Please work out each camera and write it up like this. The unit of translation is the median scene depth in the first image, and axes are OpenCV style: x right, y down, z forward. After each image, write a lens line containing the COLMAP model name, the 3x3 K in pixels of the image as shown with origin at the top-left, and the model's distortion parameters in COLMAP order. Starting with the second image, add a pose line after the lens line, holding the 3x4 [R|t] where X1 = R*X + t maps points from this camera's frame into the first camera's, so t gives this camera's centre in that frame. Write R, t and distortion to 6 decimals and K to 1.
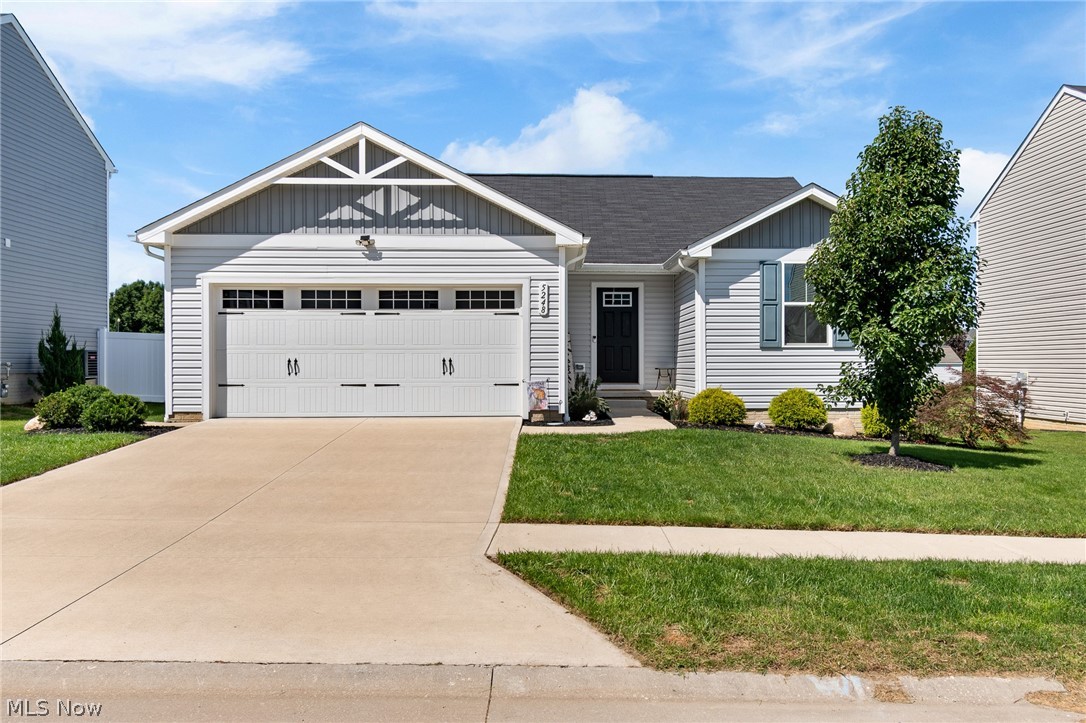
lens RADIAL K [[917.6, 0, 583.6], [0, 917.6, 359.4], [0, 0, 1]] dist [0.005695, -0.002616]
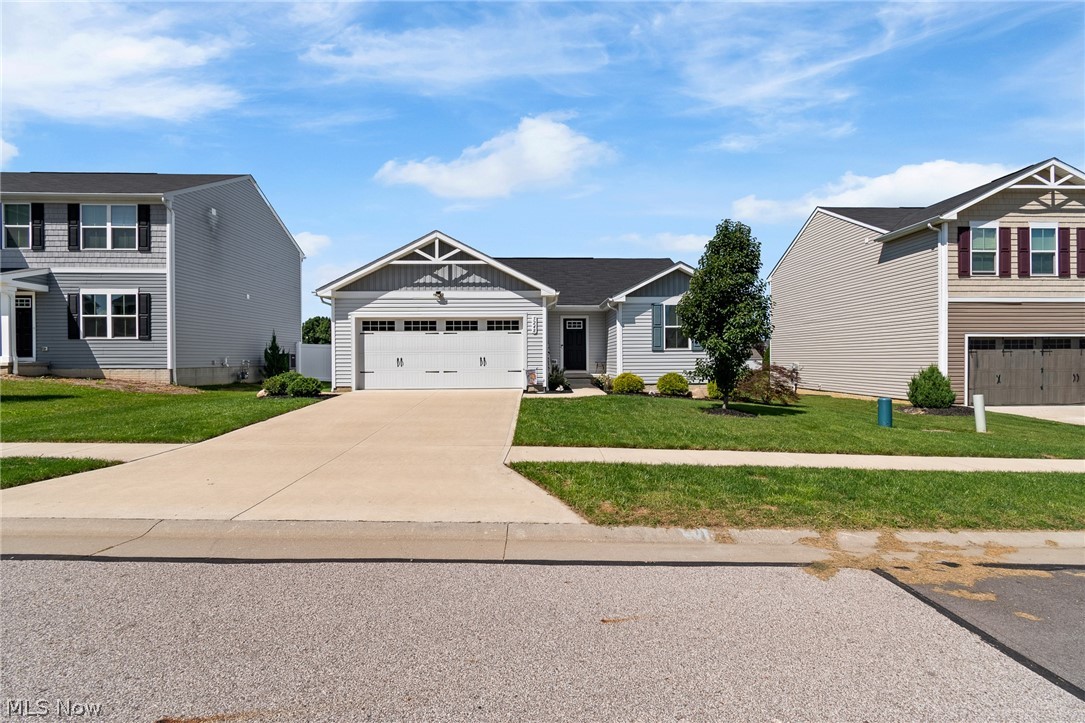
lens RADIAL K [[487.4, 0, 544.5], [0, 487.4, 353.3], [0, 0, 1]] dist [0.000104, -0.000208]
pose [[0.999675, -0.003865, -0.025197, 0.000969], [0.003696, 0.999970, -0.006762, -0.001711], [0.025223, 0.006666, 0.999660, 0.017266]]
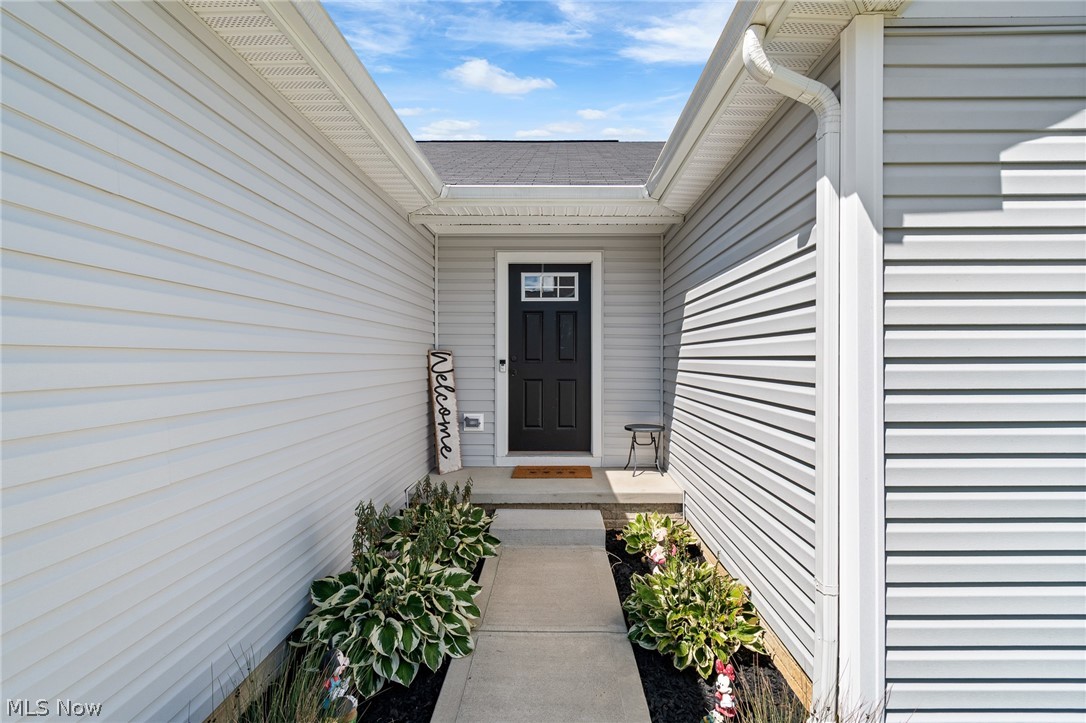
lens RADIAL K [[487.8, 0, 545.0], [0, 487.8, 353.3], [0, 0, 1]] dist [0.000104, -0.000208]
pose [[0.997532, -0.001043, -0.070210, 0.060354], [0.000870, 0.999997, -0.002492, -0.032045], [0.070213, 0.002424, 0.997529, 0.830679]]
